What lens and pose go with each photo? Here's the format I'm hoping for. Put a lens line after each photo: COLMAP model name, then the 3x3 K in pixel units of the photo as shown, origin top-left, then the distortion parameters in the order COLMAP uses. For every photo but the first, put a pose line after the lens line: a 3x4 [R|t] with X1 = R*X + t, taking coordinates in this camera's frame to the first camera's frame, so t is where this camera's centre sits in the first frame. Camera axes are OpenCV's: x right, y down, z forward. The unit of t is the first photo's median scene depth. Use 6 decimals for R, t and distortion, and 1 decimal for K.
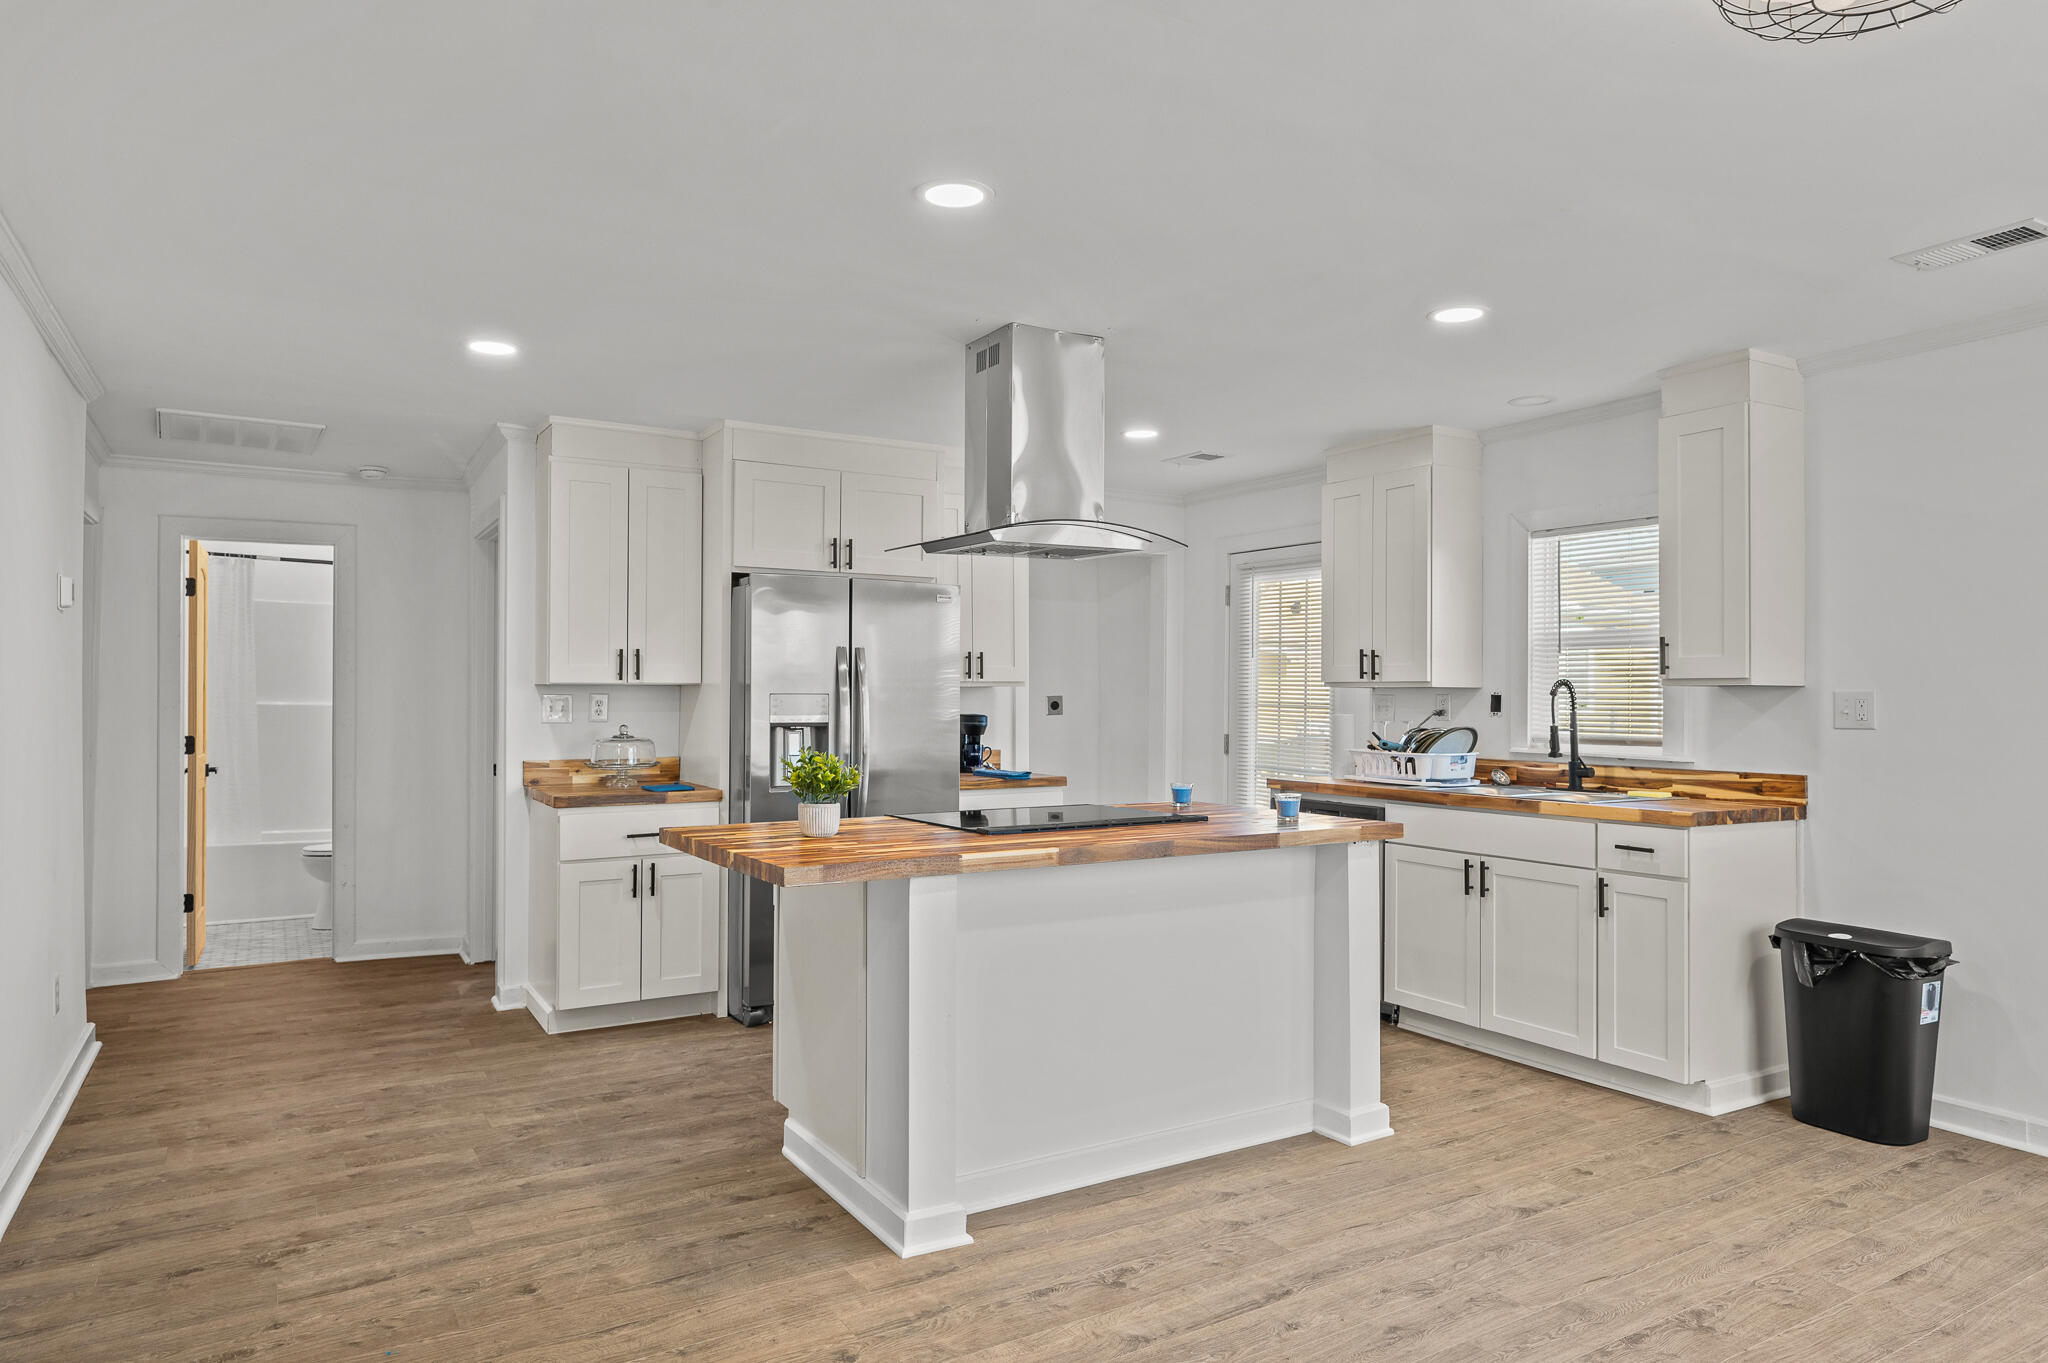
lens RADIAL K [[1242.6, 0, 1010.6], [0, 1242.6, 681.9], [0, 0, 1]] dist [-0.004809, 0.001416]
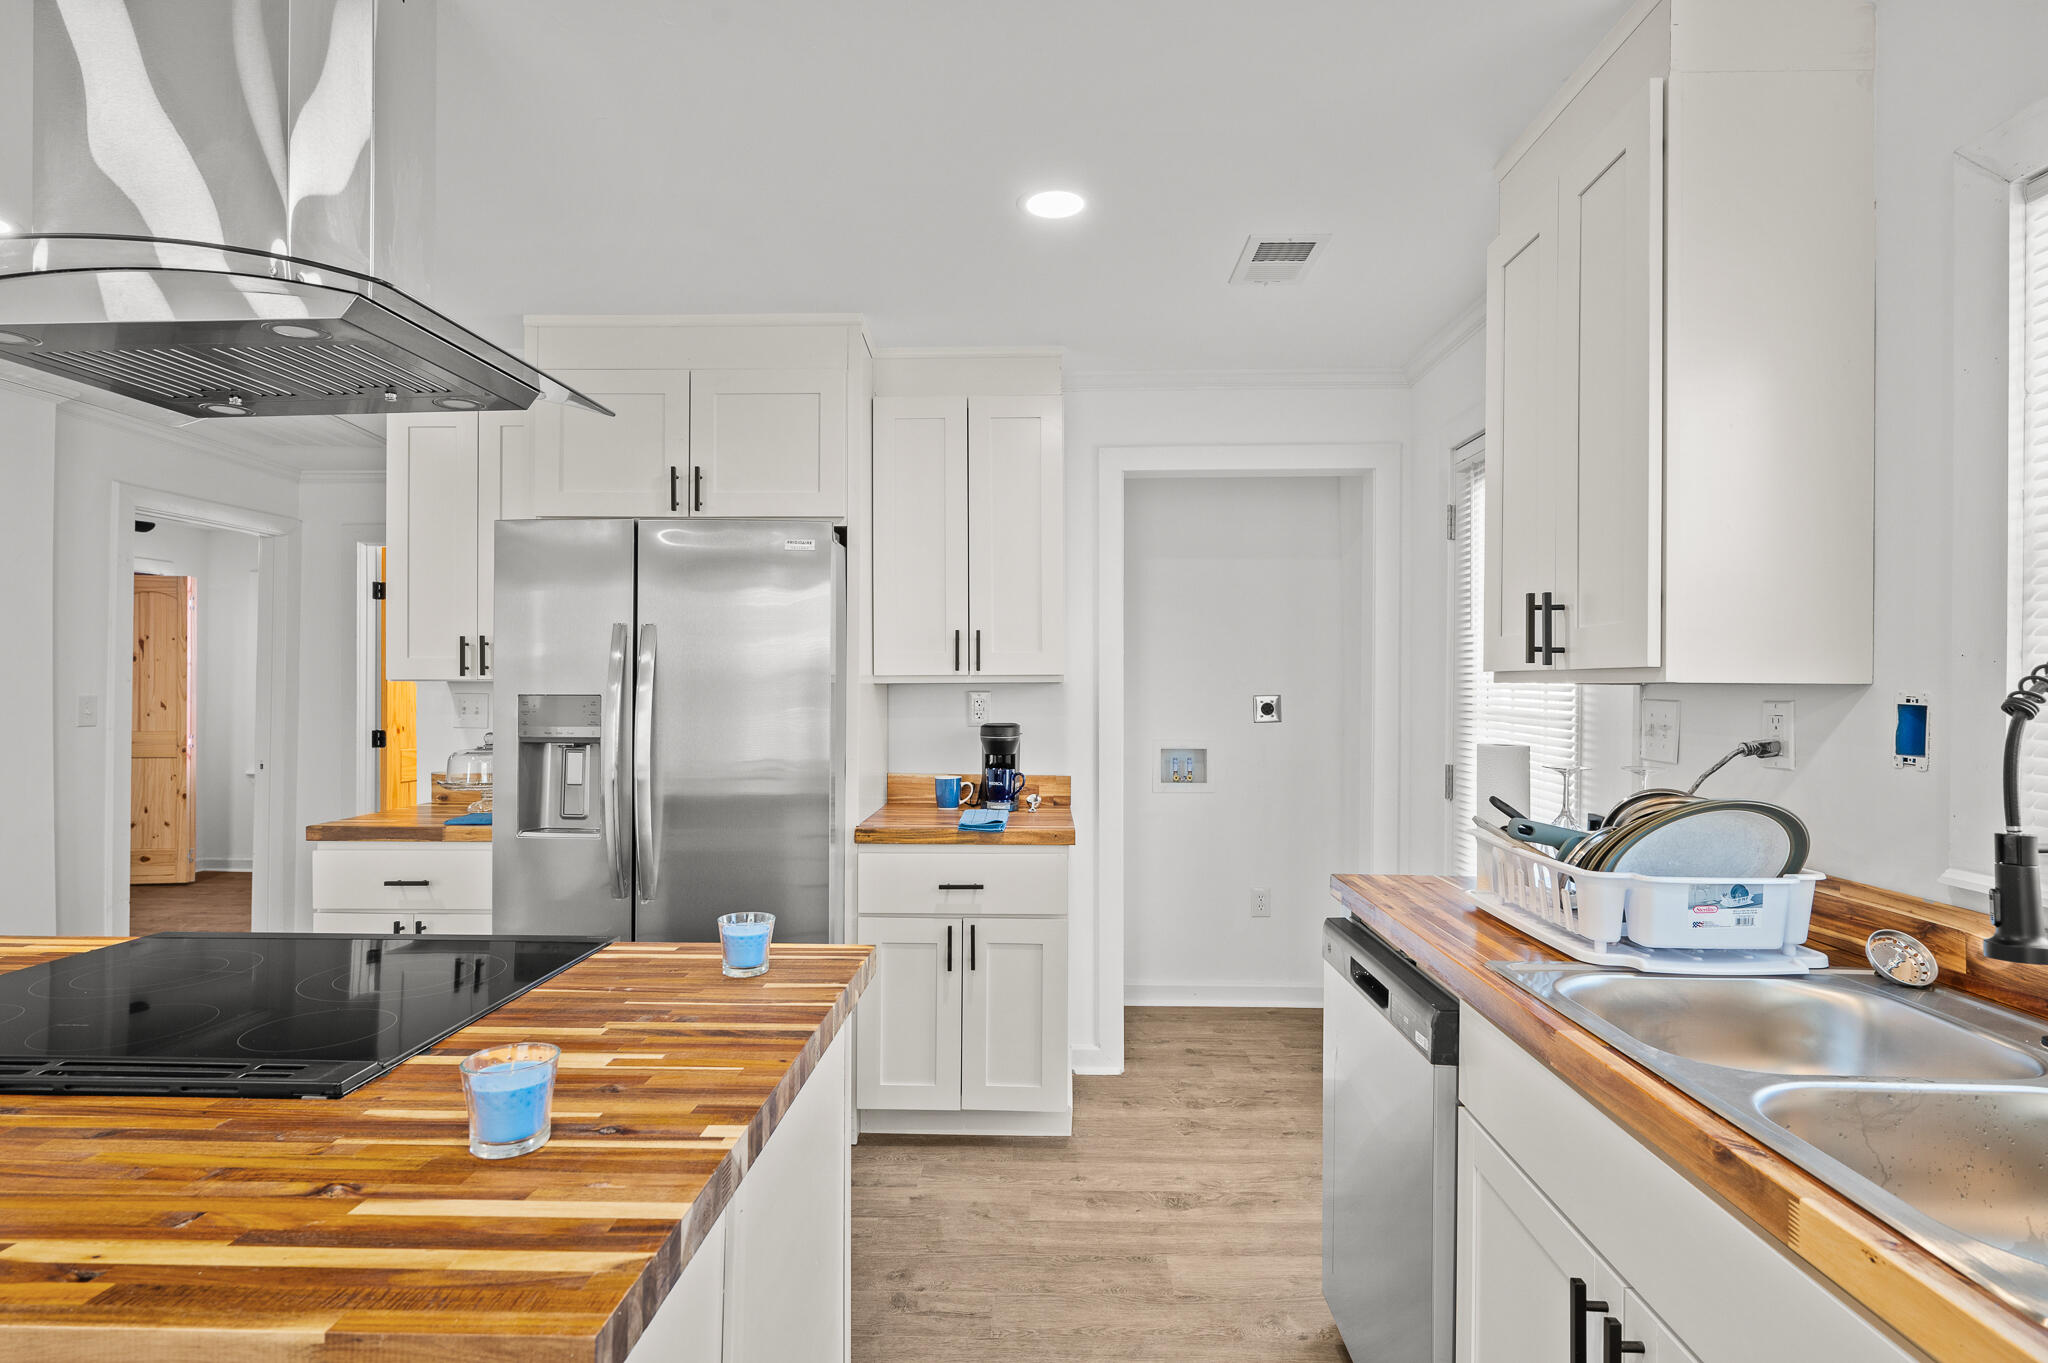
lens RADIAL K [[1044.9, 0, 1029.2], [0, 1044.9, 681.1], [0, 0, 1]] dist [-0.001033, 0.000211]
pose [[0.848453, -0.003113, -0.529261, 0.463963], [0.004558, 0.999989, 0.001426, 0.003319], [0.529251, -0.003622, 0.848458, 0.867020]]
